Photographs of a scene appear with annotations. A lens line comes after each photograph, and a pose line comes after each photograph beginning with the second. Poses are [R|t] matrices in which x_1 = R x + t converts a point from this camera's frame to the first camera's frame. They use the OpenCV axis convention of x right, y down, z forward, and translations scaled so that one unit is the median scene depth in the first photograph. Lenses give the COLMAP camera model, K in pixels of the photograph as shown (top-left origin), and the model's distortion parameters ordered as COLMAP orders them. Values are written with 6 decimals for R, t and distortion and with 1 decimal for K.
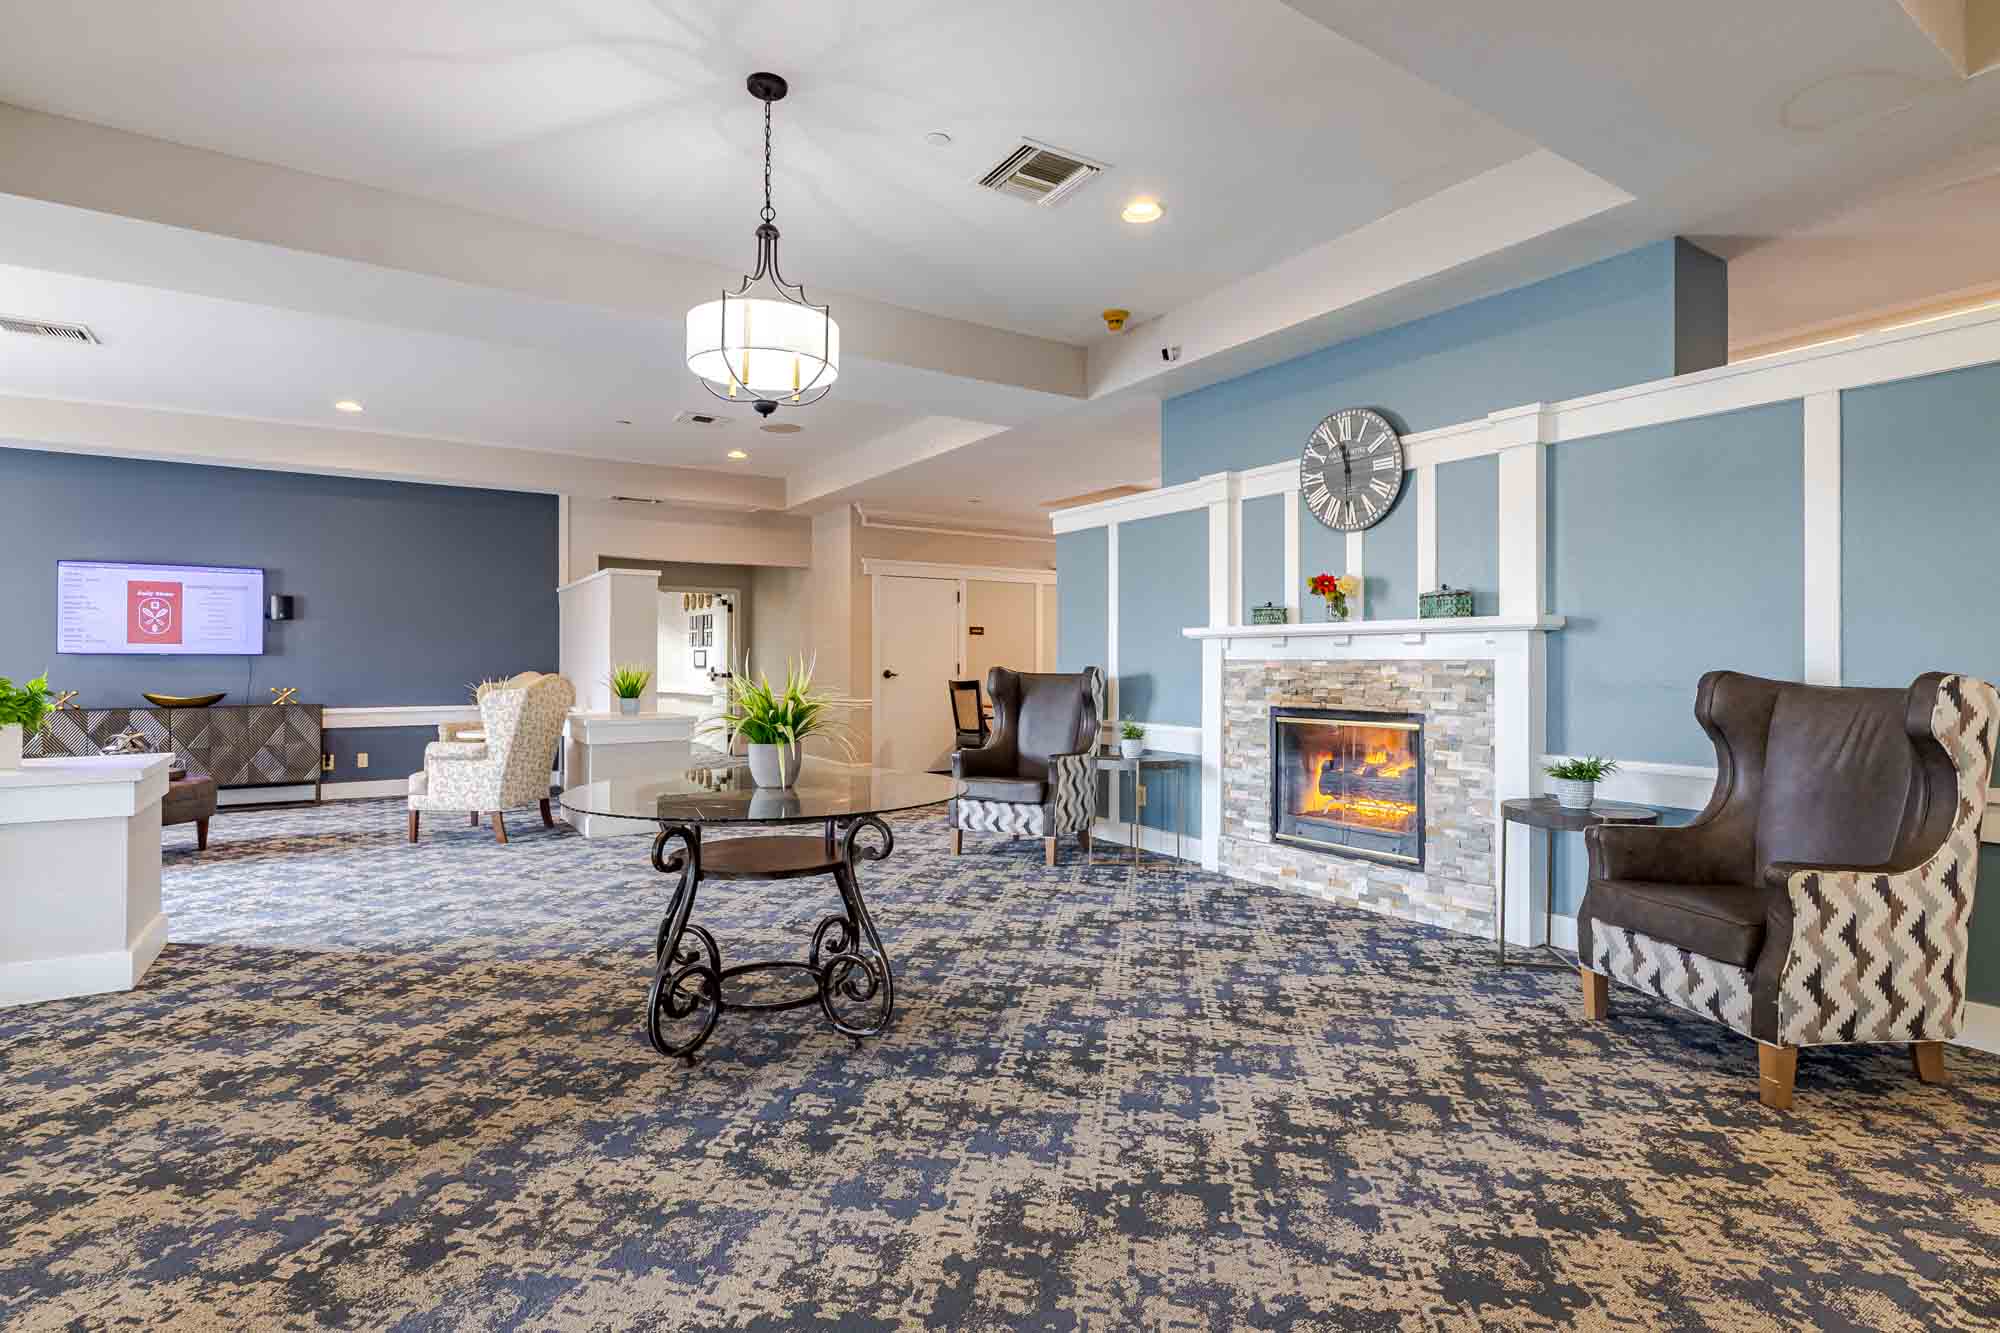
lens RADIAL K [[983.8, 0, 1006.4], [0, 983.8, 662.5], [0, 0, 1]] dist [-0.001965, -0.000145]
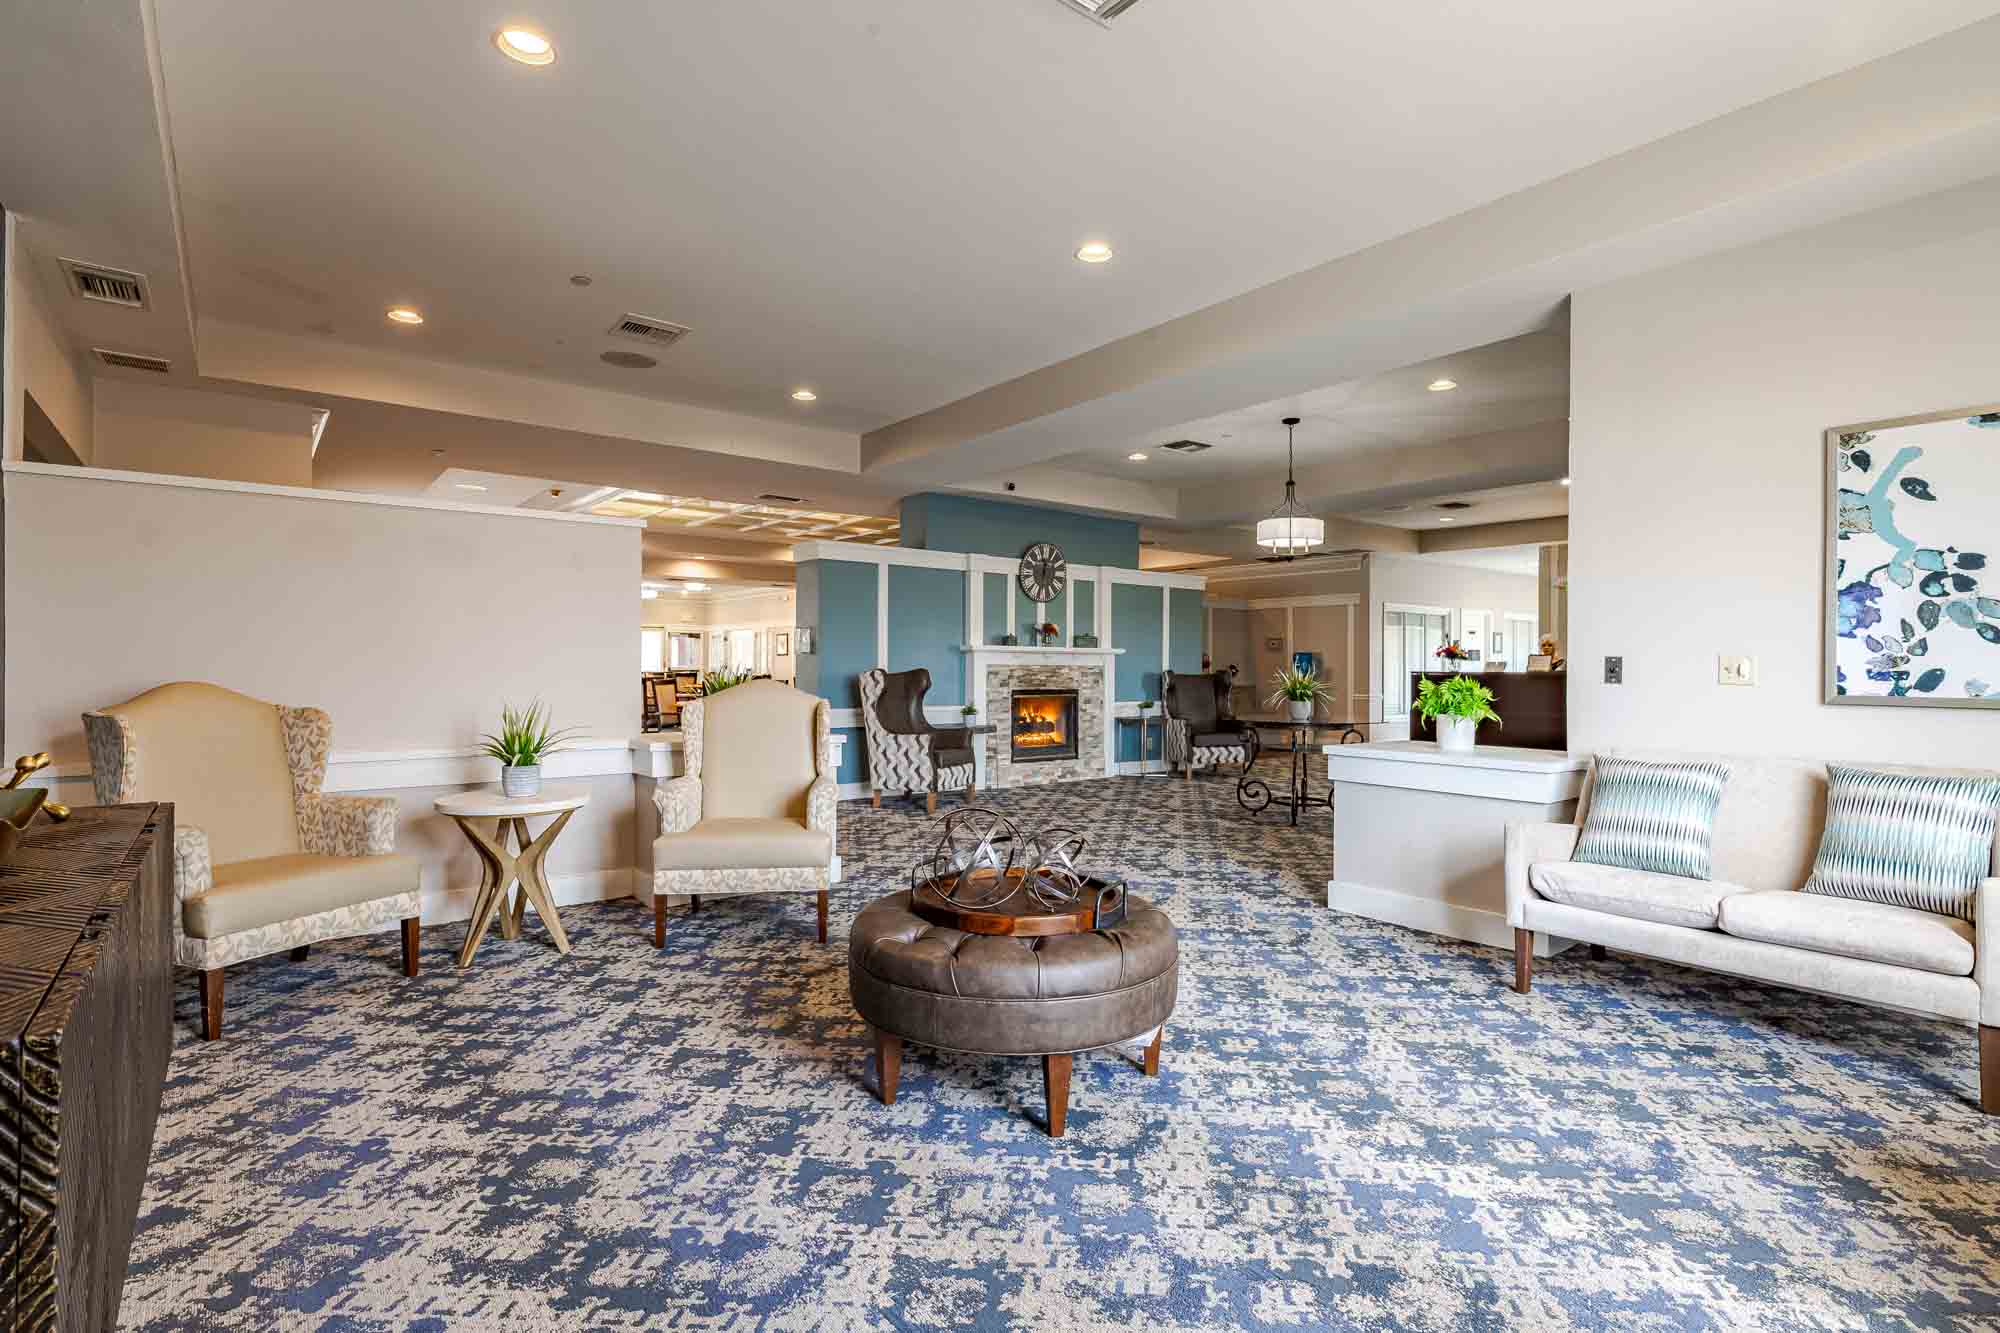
lens RADIAL K [[976.1, 0, 1014.1], [0, 976.1, 666.5], [0, 0, 1]] dist [-0.000094, 0.000269]
pose [[-0.097682, -0.000752, 0.995217, -1.705273], [-0.005754, 0.999983, 0.000191, 0.000085], [-0.995201, -0.005708, -0.097685, 1.287941]]
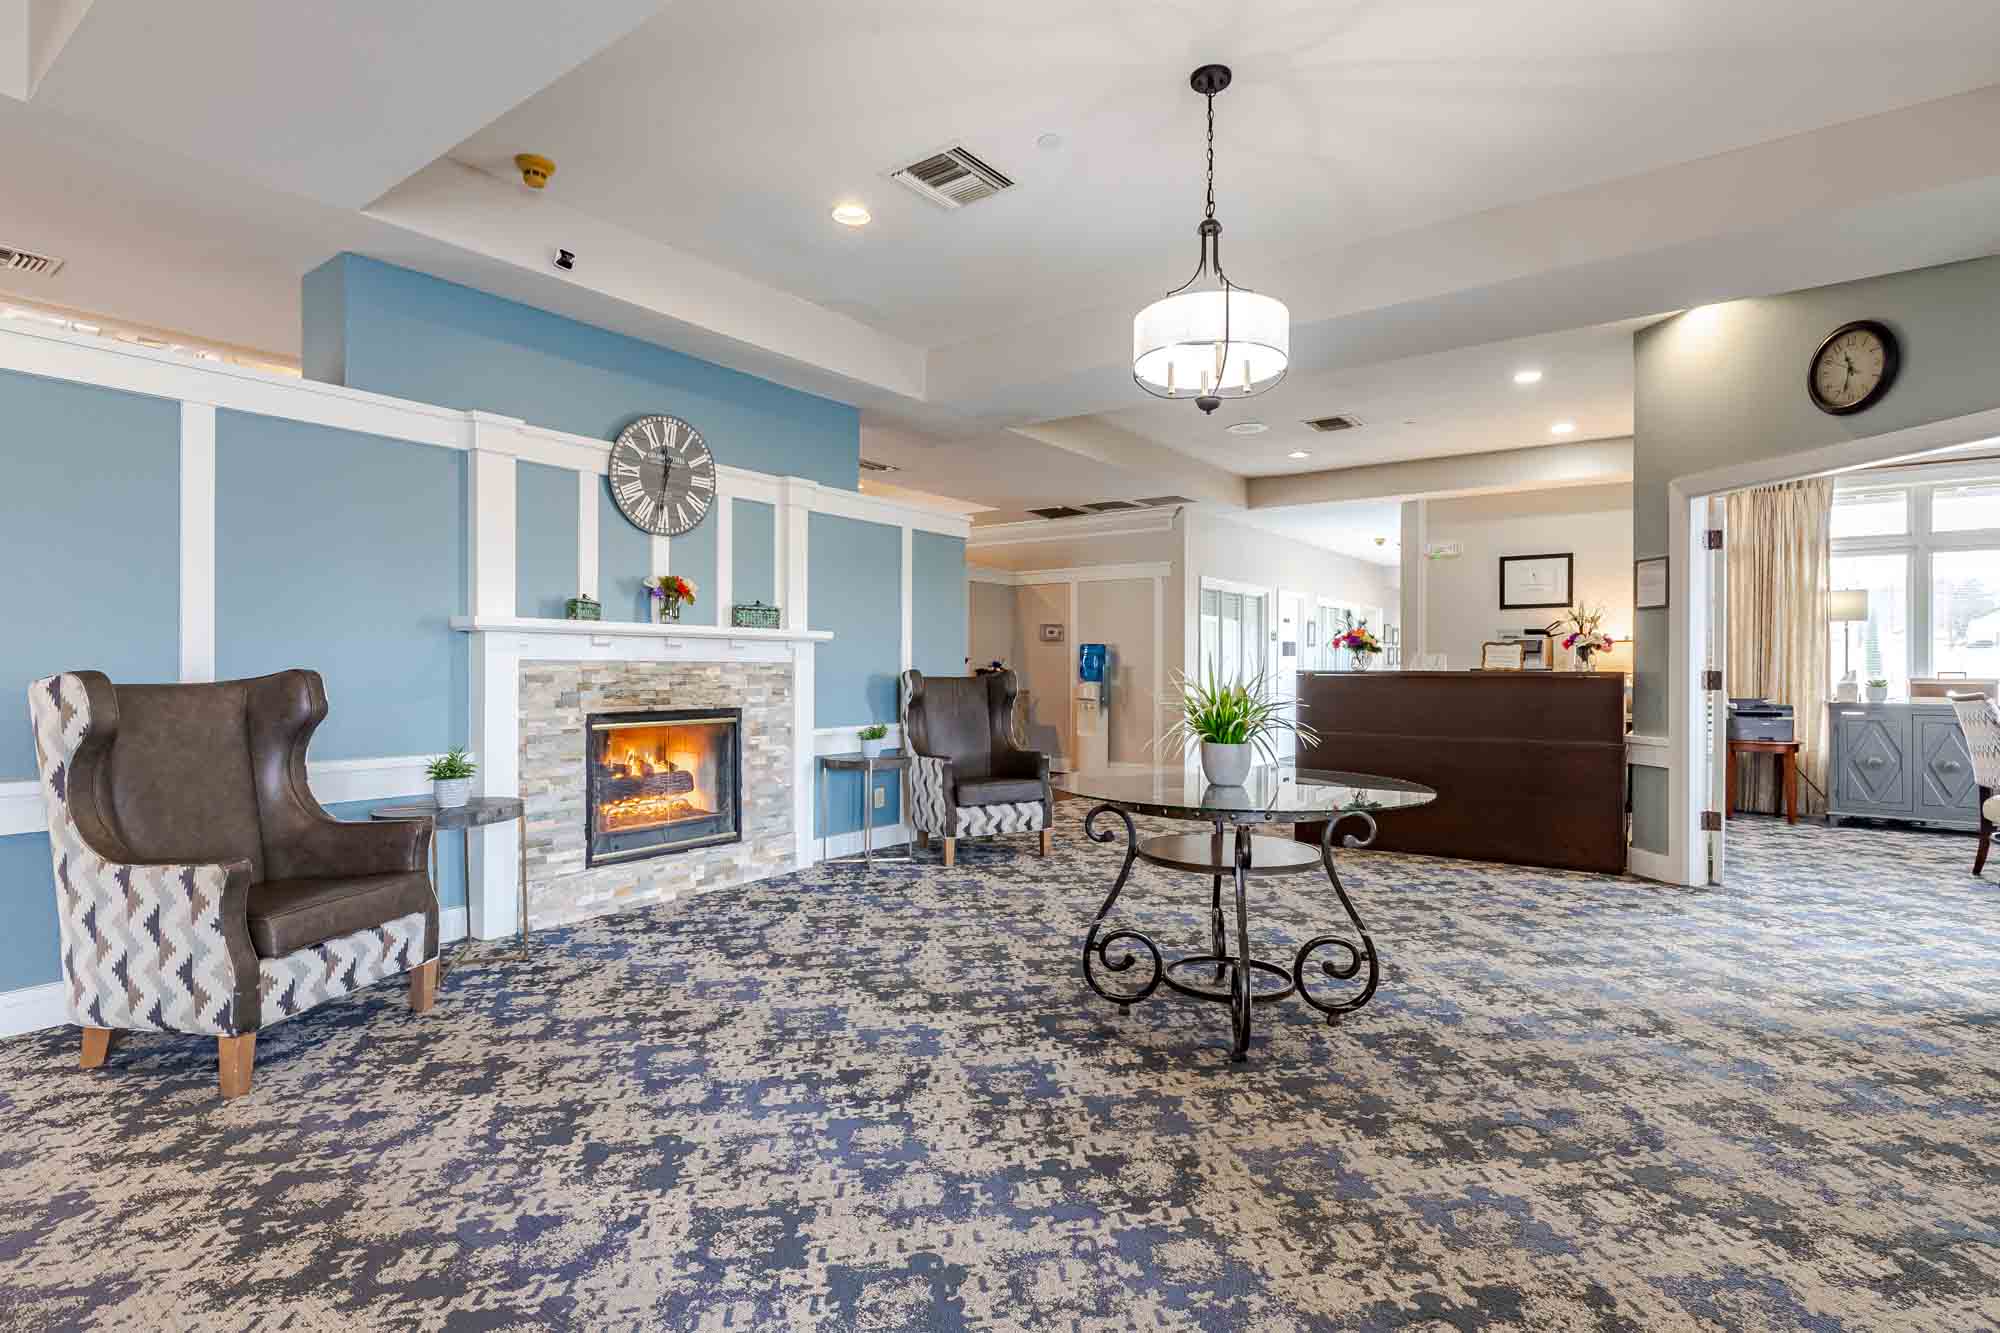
lens RADIAL K [[976.1, 0, 1014.1], [0, 976.1, 666.5], [0, 0, 1]] dist [-0.000094, 0.000269]
pose [[-0.361721, -0.002421, 0.932283, -0.743306], [-0.003758, 0.999992, 0.001138, 0.000201], [-0.932279, -0.003091, -0.361727, 1.052327]]
